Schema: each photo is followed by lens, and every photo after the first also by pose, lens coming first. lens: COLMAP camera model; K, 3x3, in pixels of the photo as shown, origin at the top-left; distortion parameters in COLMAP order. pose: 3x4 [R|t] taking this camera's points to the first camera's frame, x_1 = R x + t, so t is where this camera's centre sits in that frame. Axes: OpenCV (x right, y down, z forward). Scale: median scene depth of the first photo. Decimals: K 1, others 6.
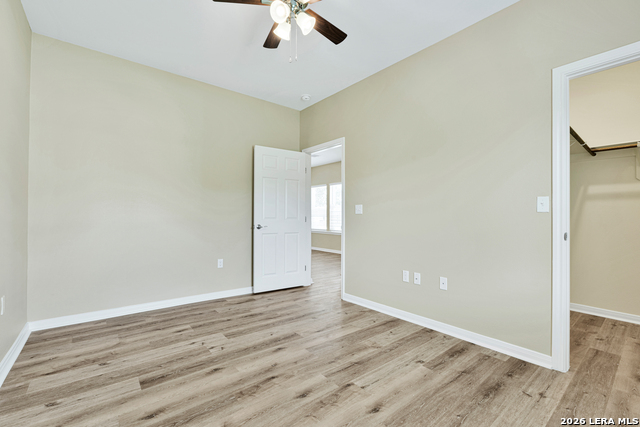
lens RADIAL K [[272.5, 0, 320.0], [0, 272.5, 213.5], [0, 0, 1]] dist [0.003982, 0.000288]
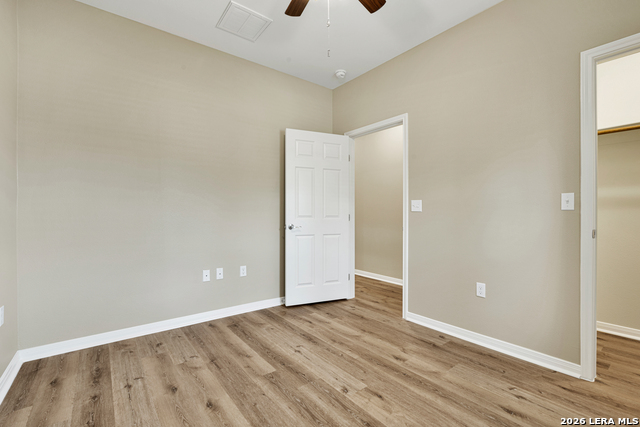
lens RADIAL K [[286.7, 0, 320.0], [0, 286.7, 213.5], [0, 0, 1]] dist [-0.002283, -0.000352]
pose [[0.999377, -0.000042, -0.035303, -0.106316], [0.000314, 0.999970, 0.007702, 0.002019], [0.035302, -0.007709, 0.999347, 0.130130]]
